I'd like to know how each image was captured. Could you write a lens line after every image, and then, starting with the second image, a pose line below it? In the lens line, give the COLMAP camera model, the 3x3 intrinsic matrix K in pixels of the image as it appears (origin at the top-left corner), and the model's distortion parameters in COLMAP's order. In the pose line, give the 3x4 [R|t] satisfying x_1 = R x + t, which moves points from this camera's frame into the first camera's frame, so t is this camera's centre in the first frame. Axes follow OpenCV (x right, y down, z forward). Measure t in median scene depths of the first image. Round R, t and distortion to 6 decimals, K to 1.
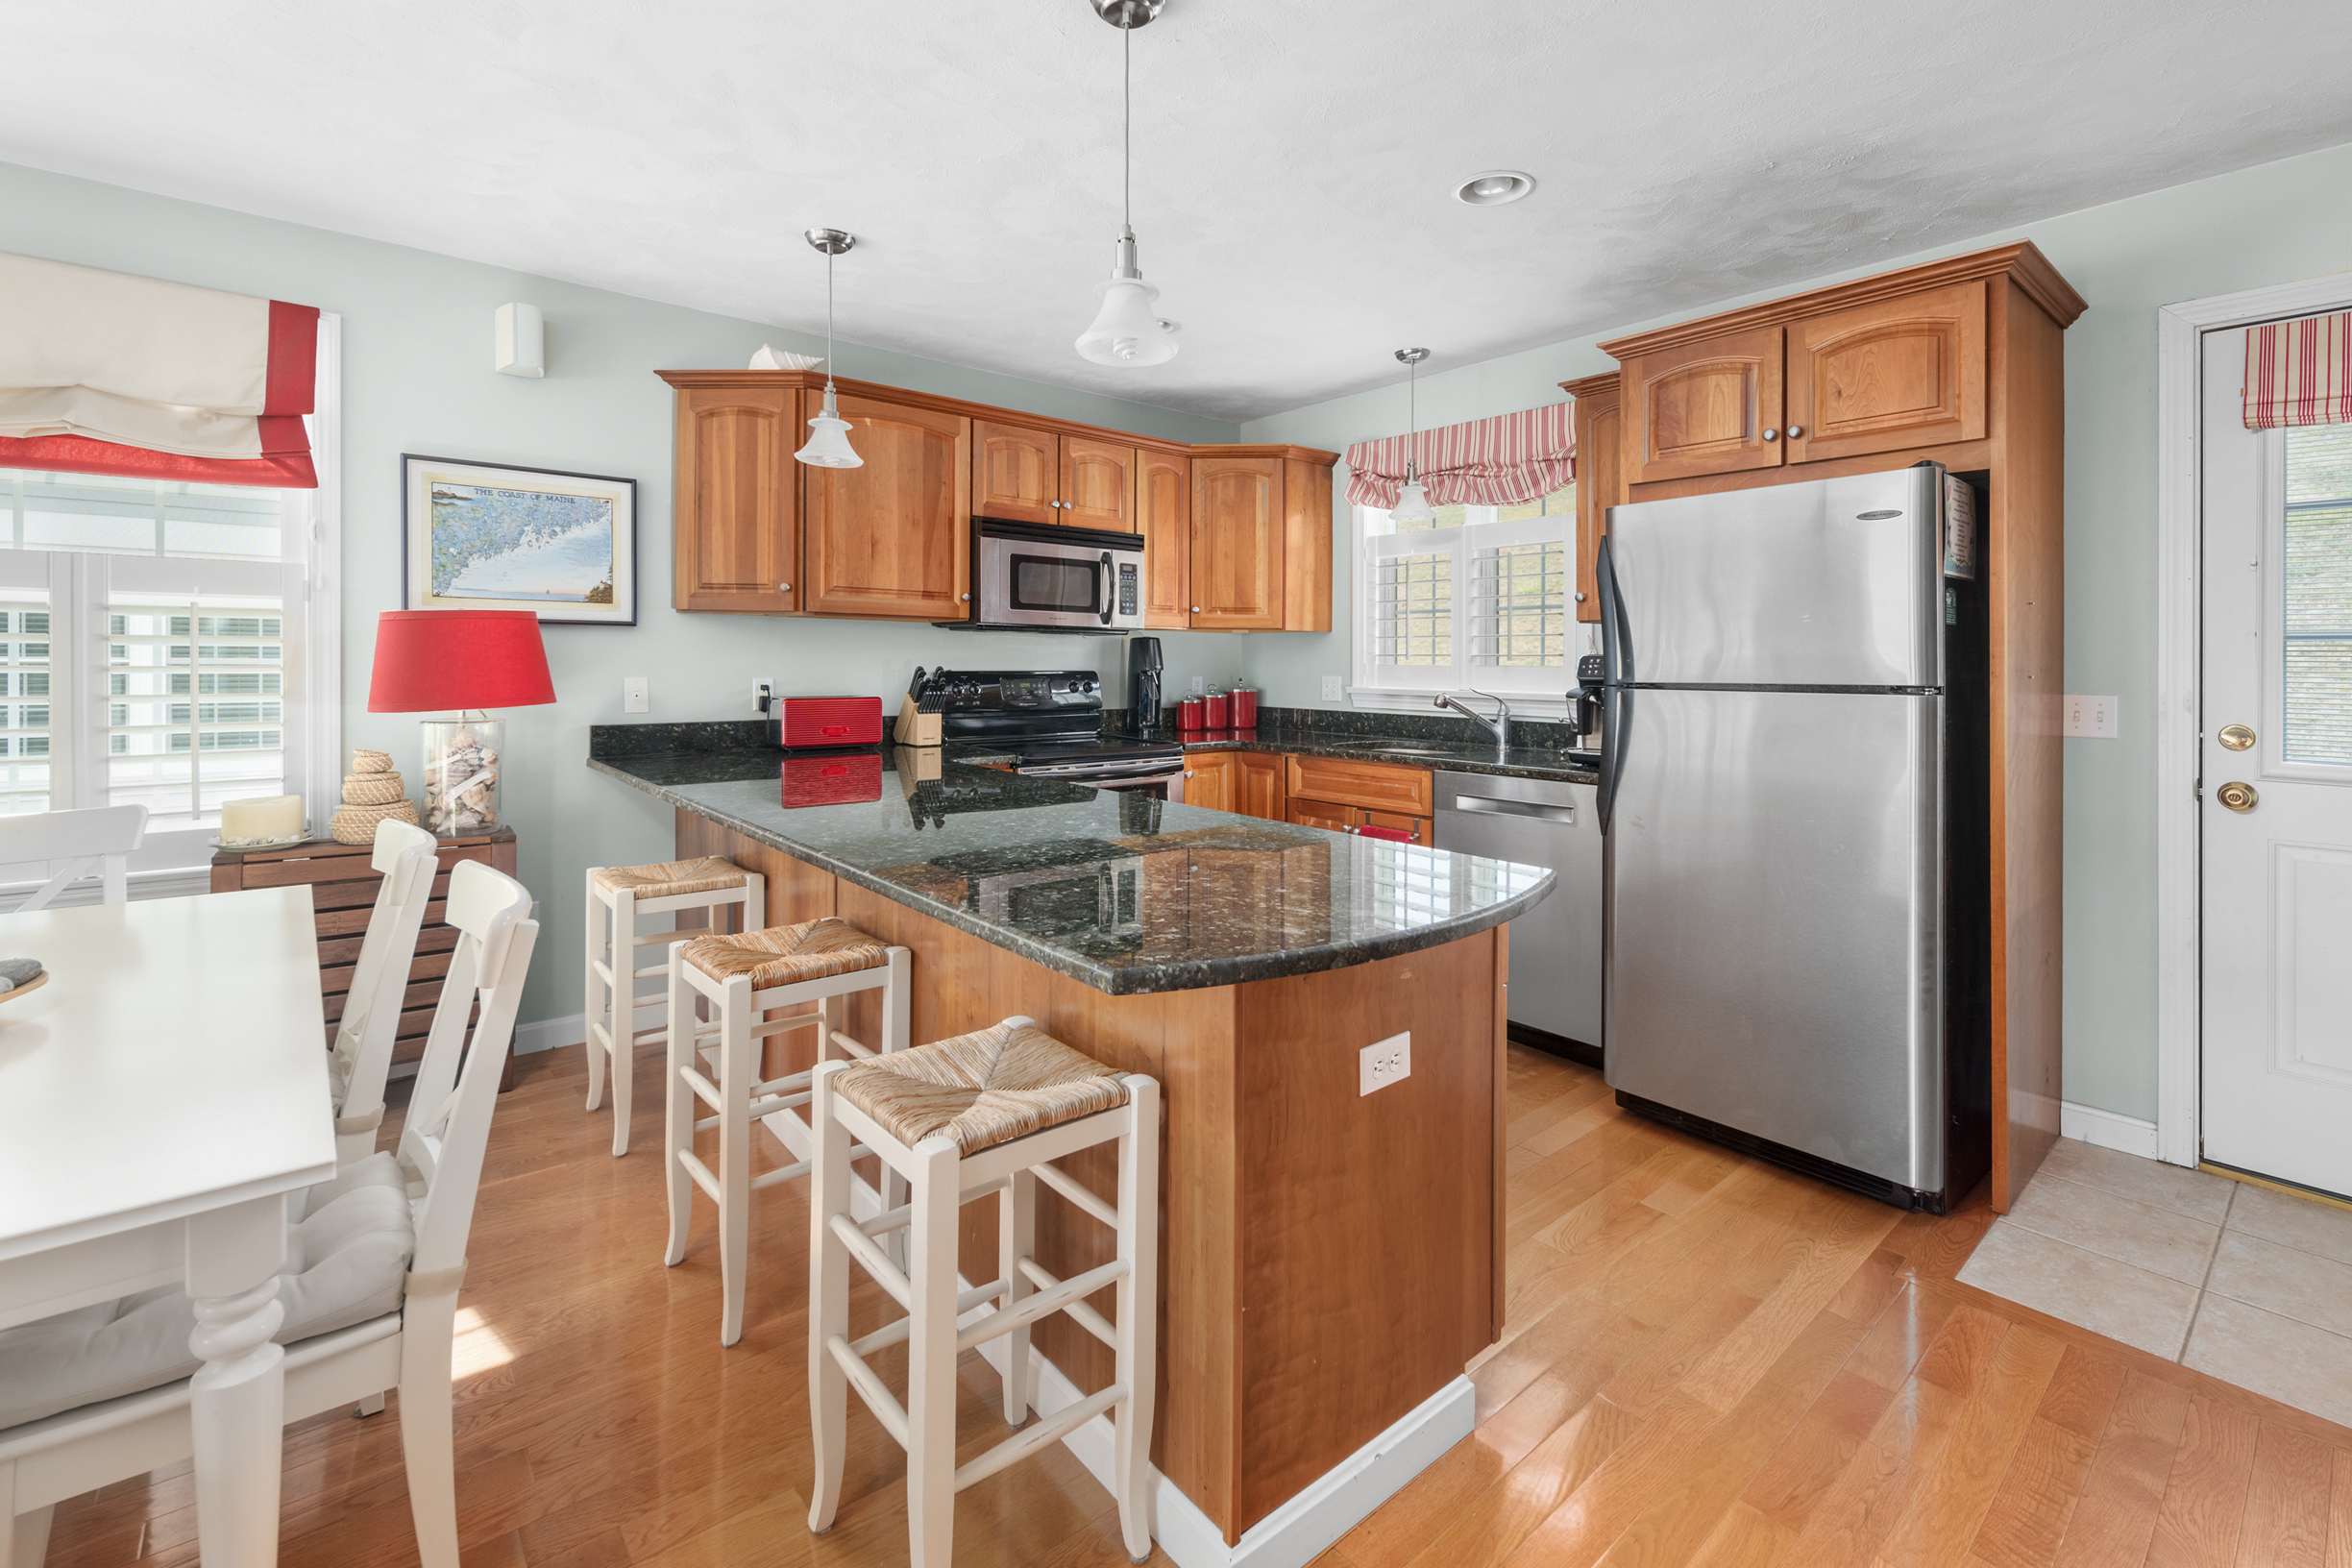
lens RADIAL K [[1035.0, 0, 1174.8], [0, 1035.0, 658.3], [0, 0, 1]] dist [0.004634, -0.000961]
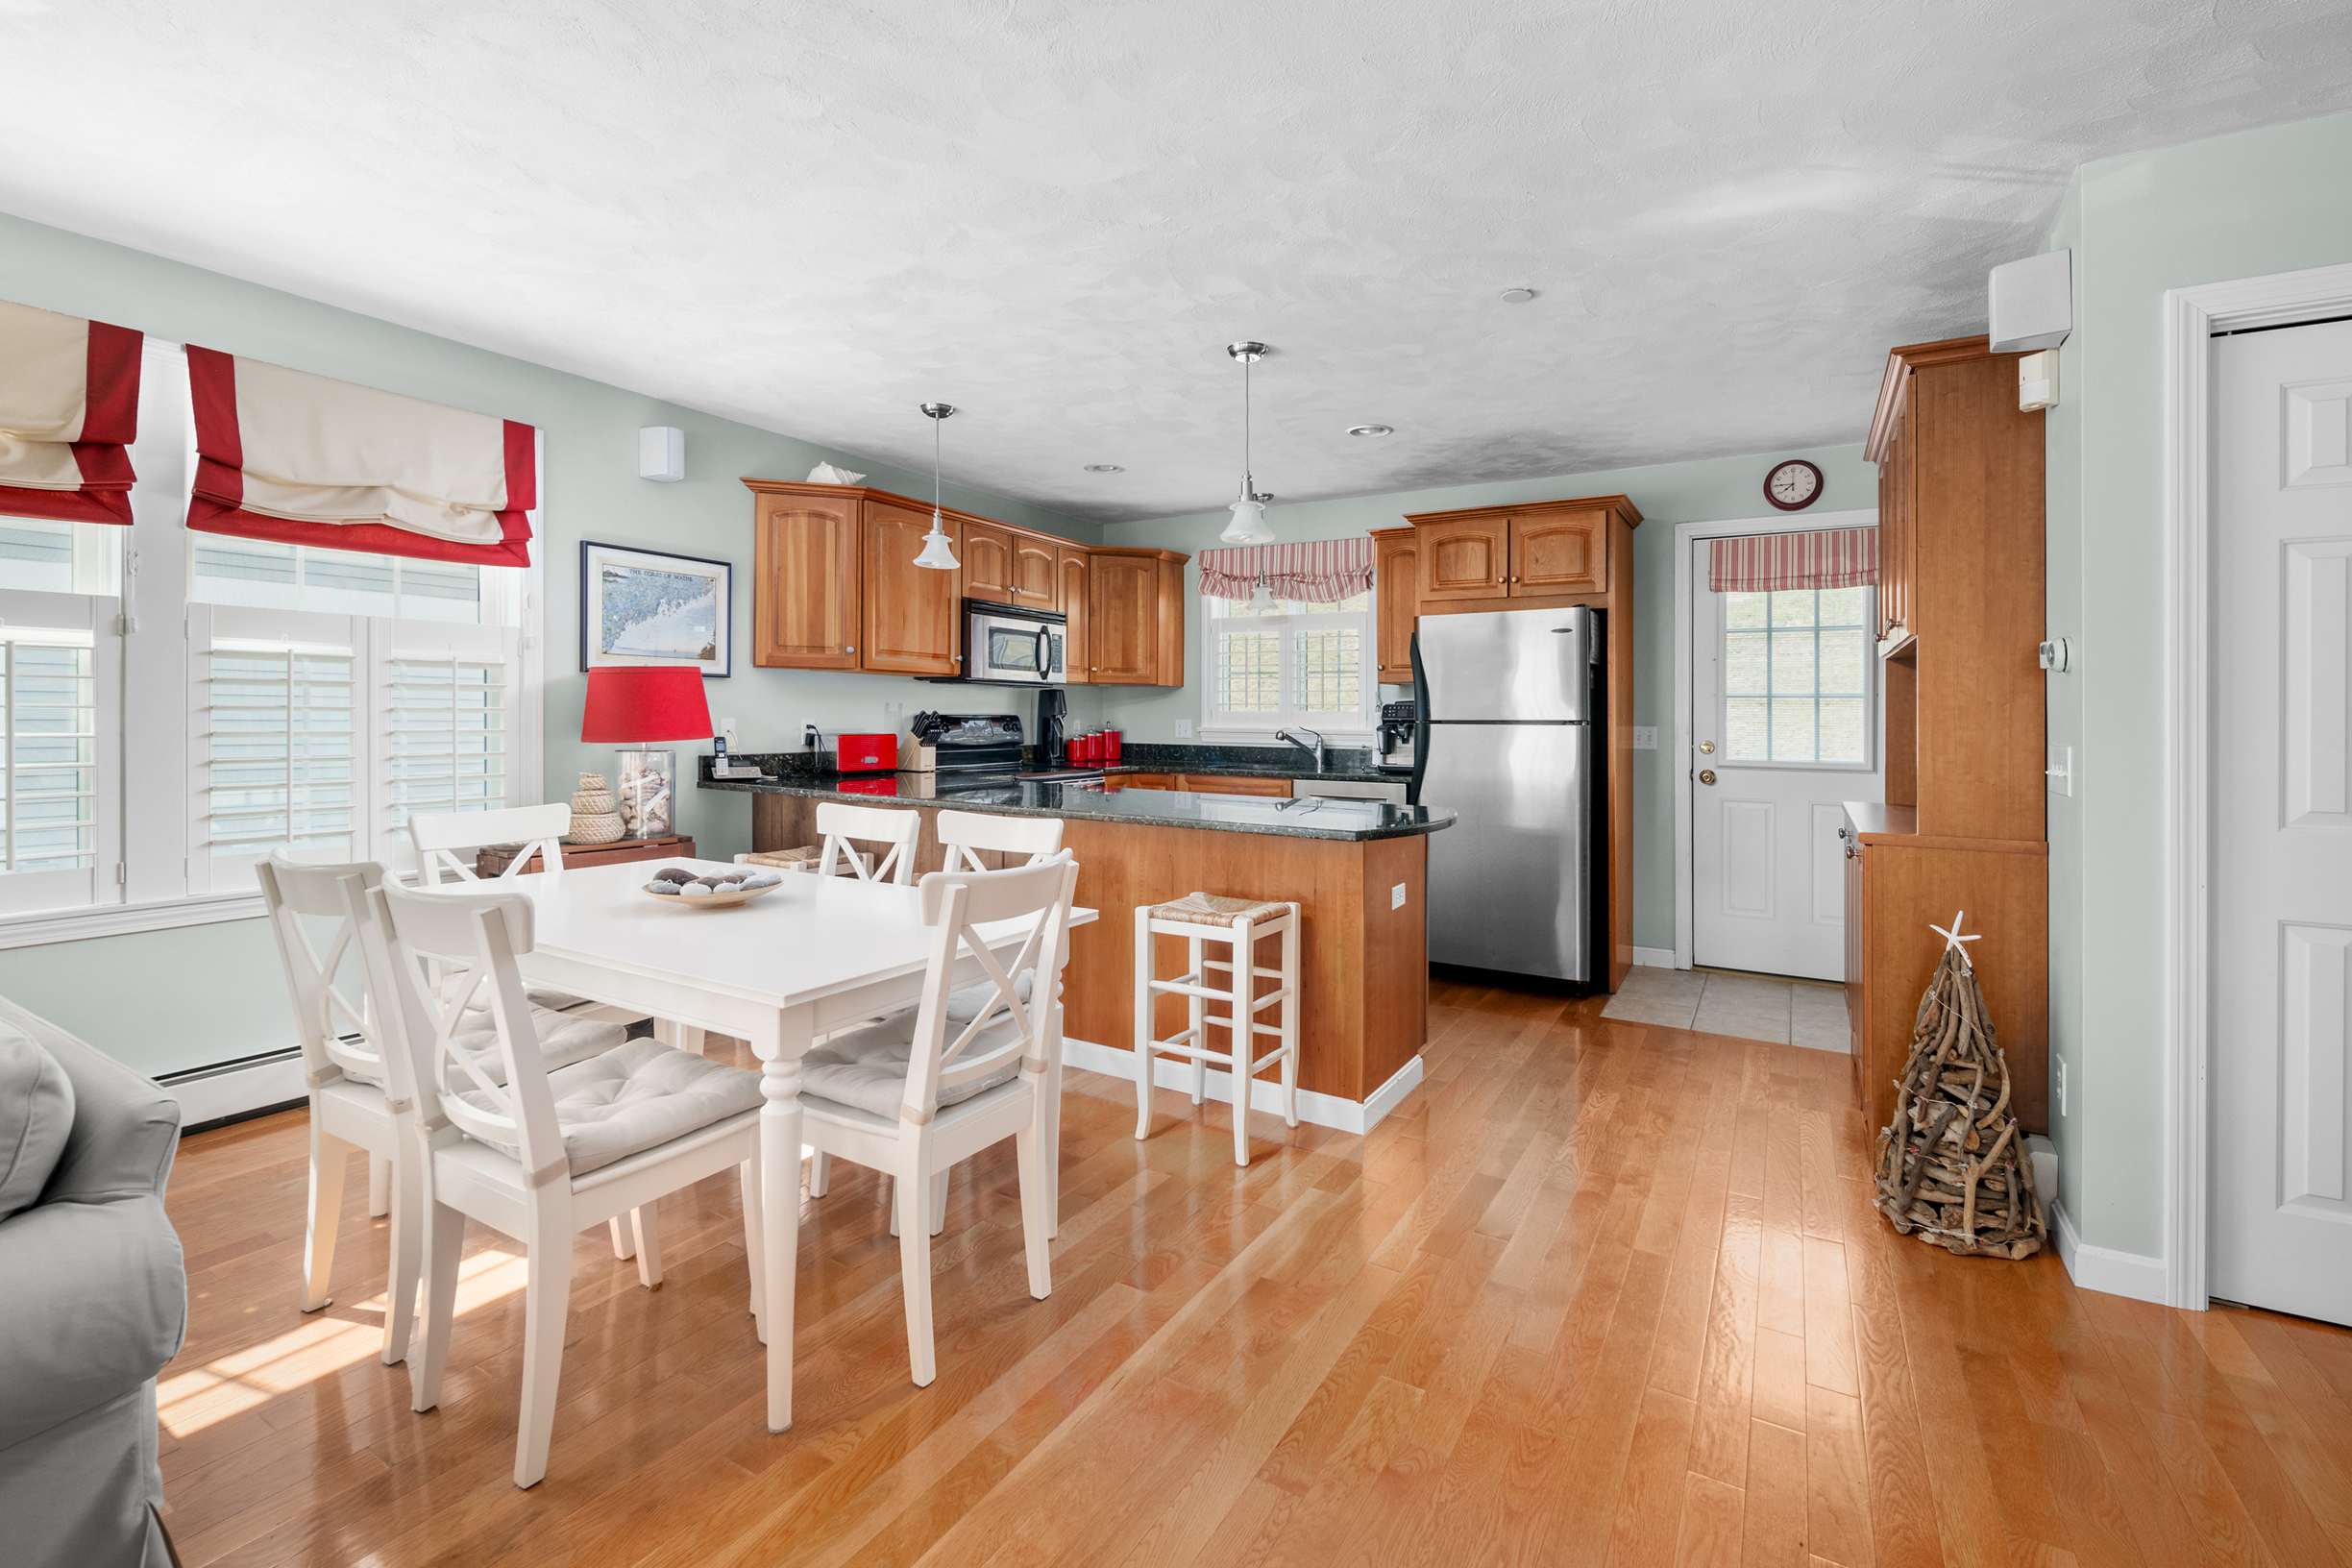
lens RADIAL K [[1035.0, 0, 1176.2], [0, 1035.0, 699.5], [0, 0, 1]] dist [0.004634, -0.000961]
pose [[0.944513, 0.006665, 0.328407, -0.426343], [-0.004045, 0.999954, -0.008662, 0.004279], [-0.328450, 0.006853, 0.944496, -0.390269]]
